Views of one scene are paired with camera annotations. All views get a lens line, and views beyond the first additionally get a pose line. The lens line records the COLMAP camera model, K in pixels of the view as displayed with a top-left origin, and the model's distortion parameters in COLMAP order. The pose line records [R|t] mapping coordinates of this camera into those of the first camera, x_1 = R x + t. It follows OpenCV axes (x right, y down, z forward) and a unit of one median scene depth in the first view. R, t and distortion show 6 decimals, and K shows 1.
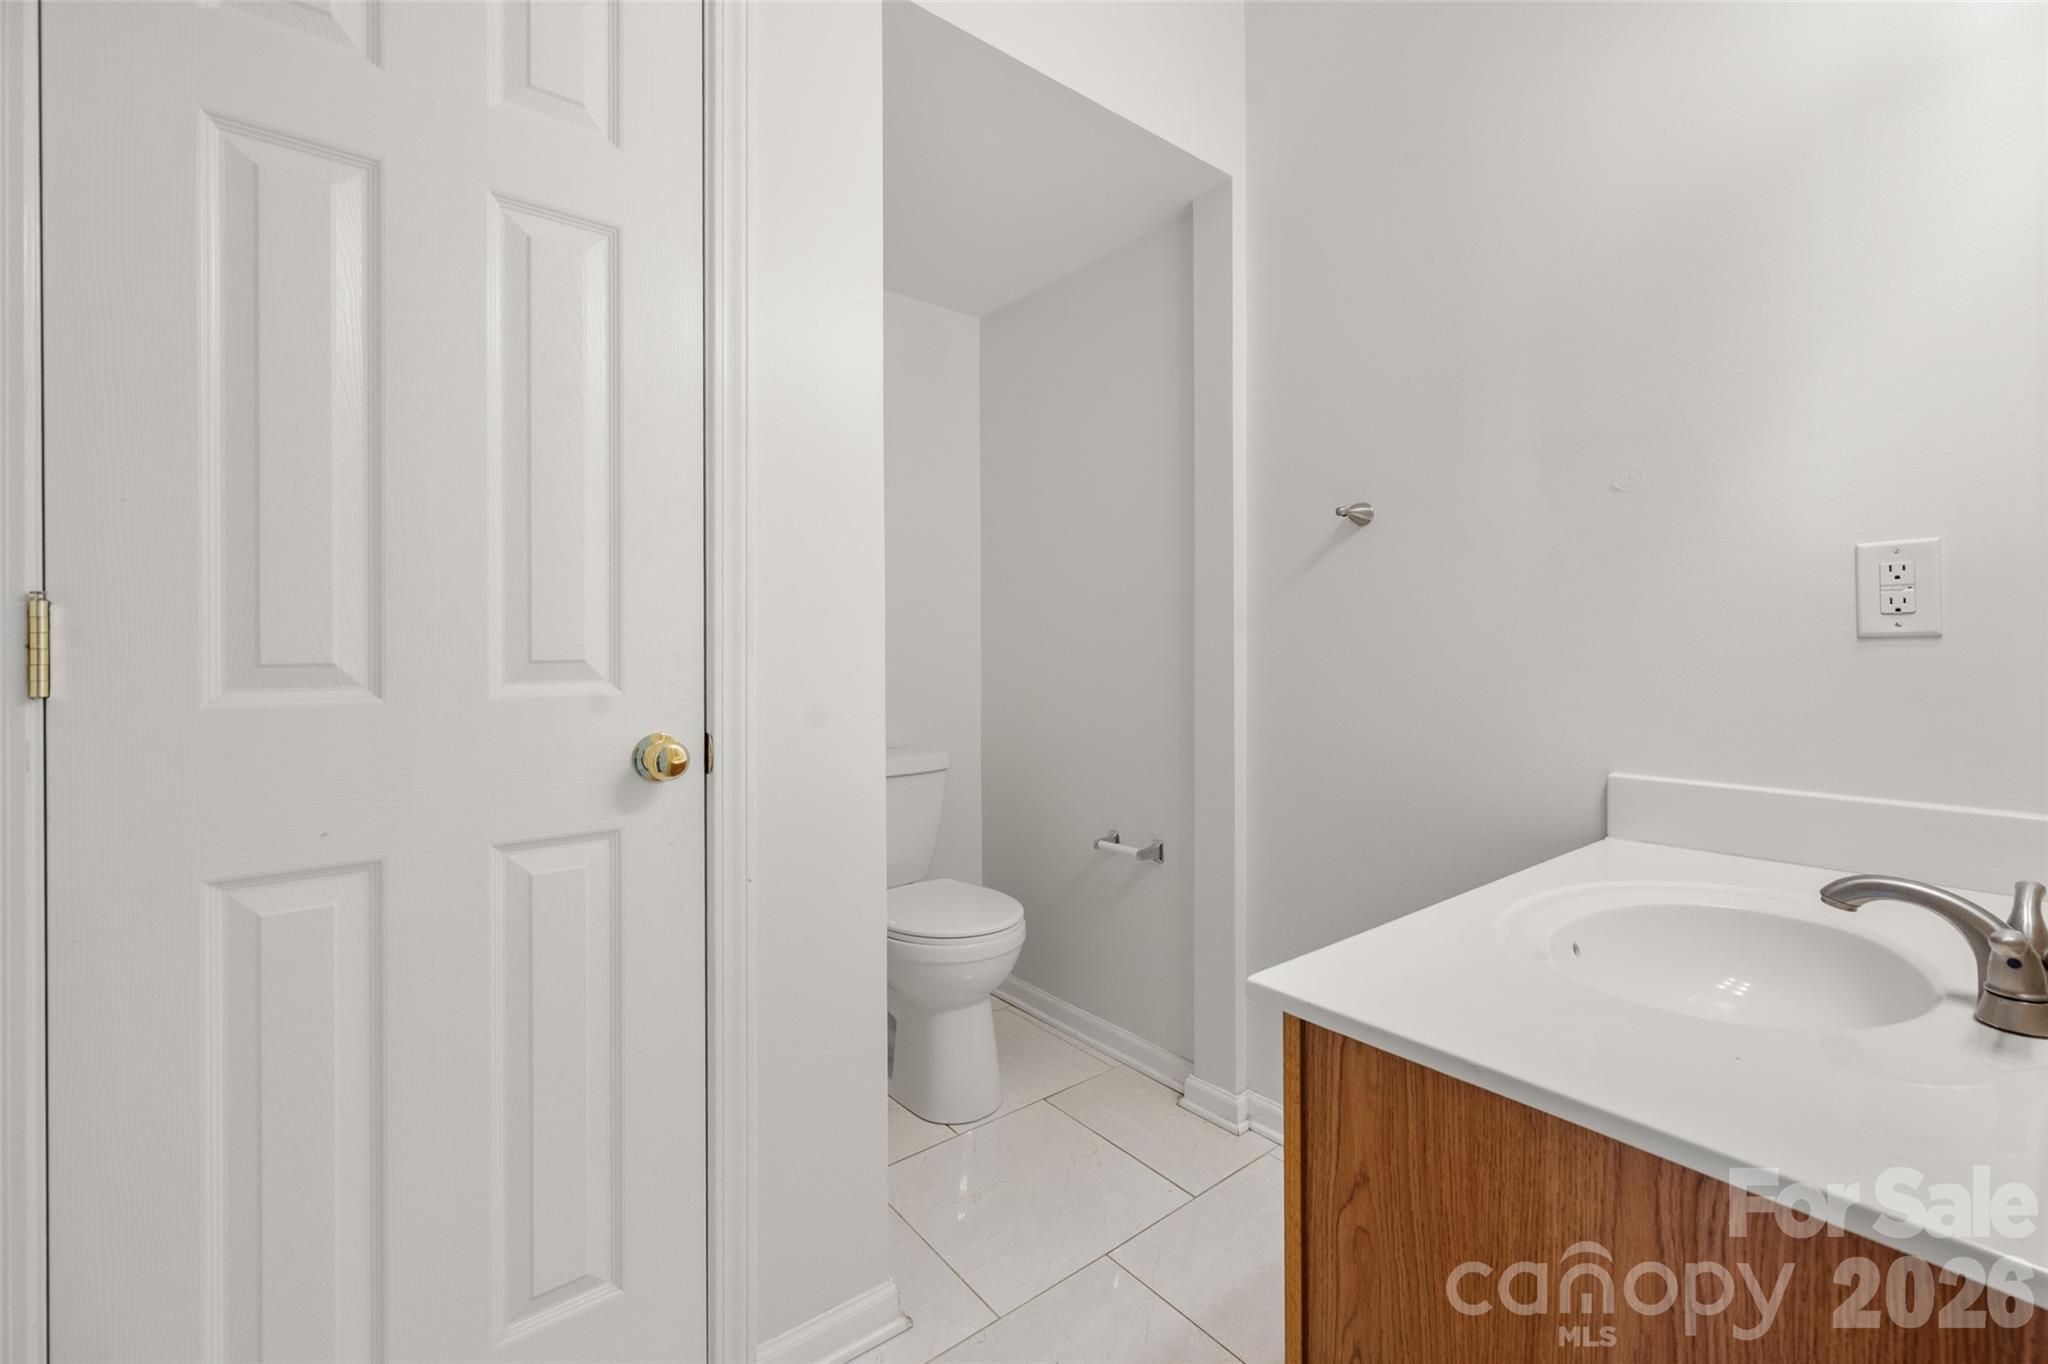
lens RADIAL K [[832.9, 0, 1026.3], [0, 832.9, 647.7], [0, 0, 1]] dist [0.000185, 0.000041]
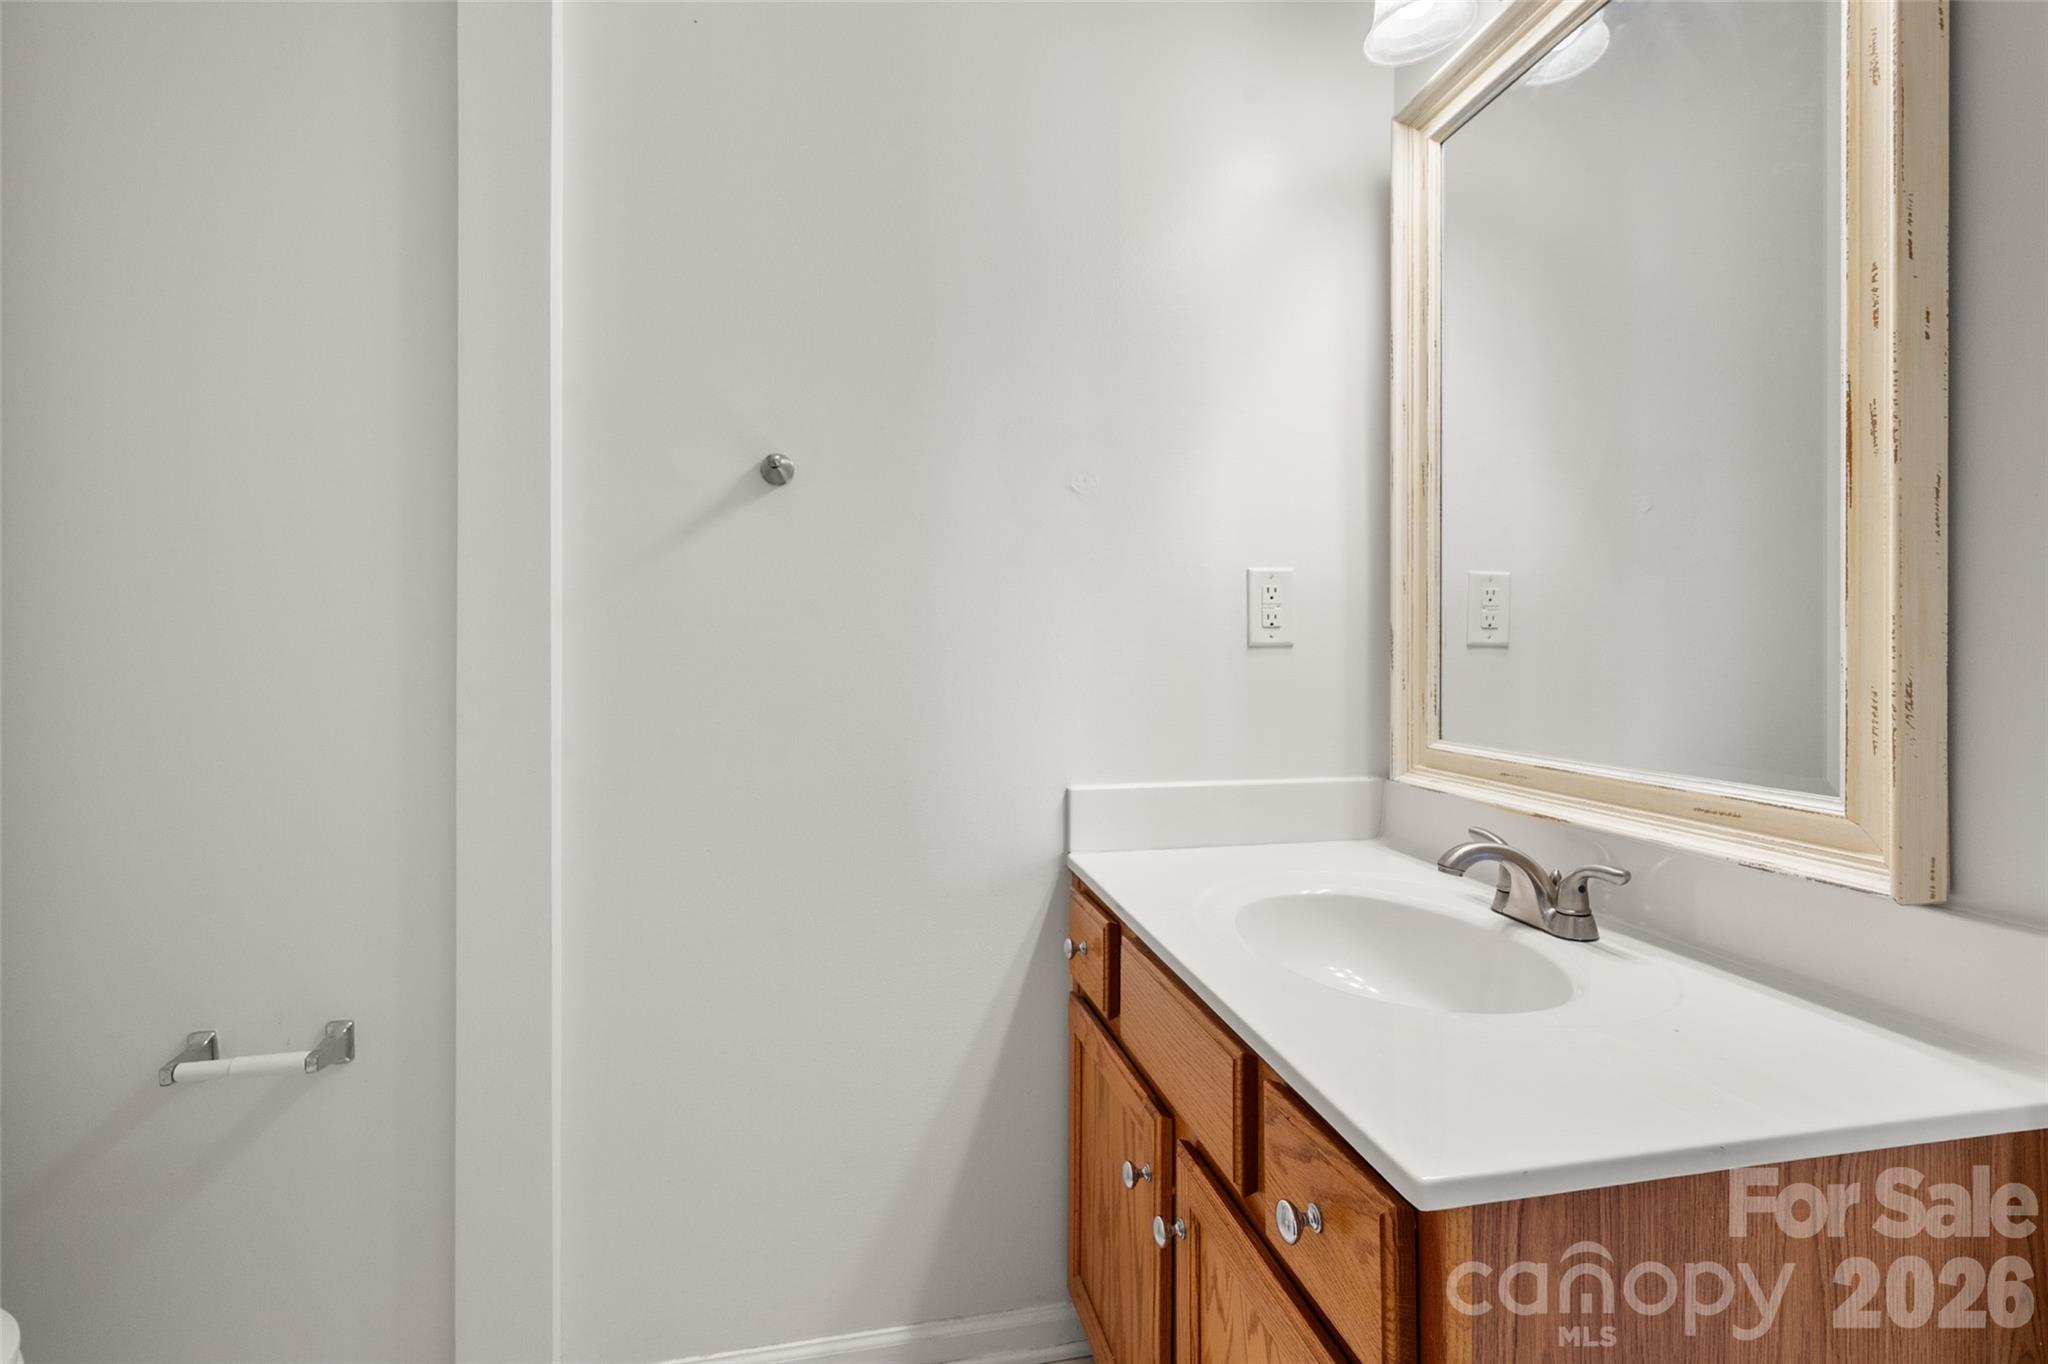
lens RADIAL K [[949.4, 0, 1029.5], [0, 949.4, 655.3], [0, 0, 1]] dist [0.002902, 0.000645]
pose [[0.441470, -0.000508, 0.897276, -0.372320], [-0.002017, 0.999997, 0.001559, -0.000724], [-0.897274, -0.002498, 0.441468, 0.695331]]
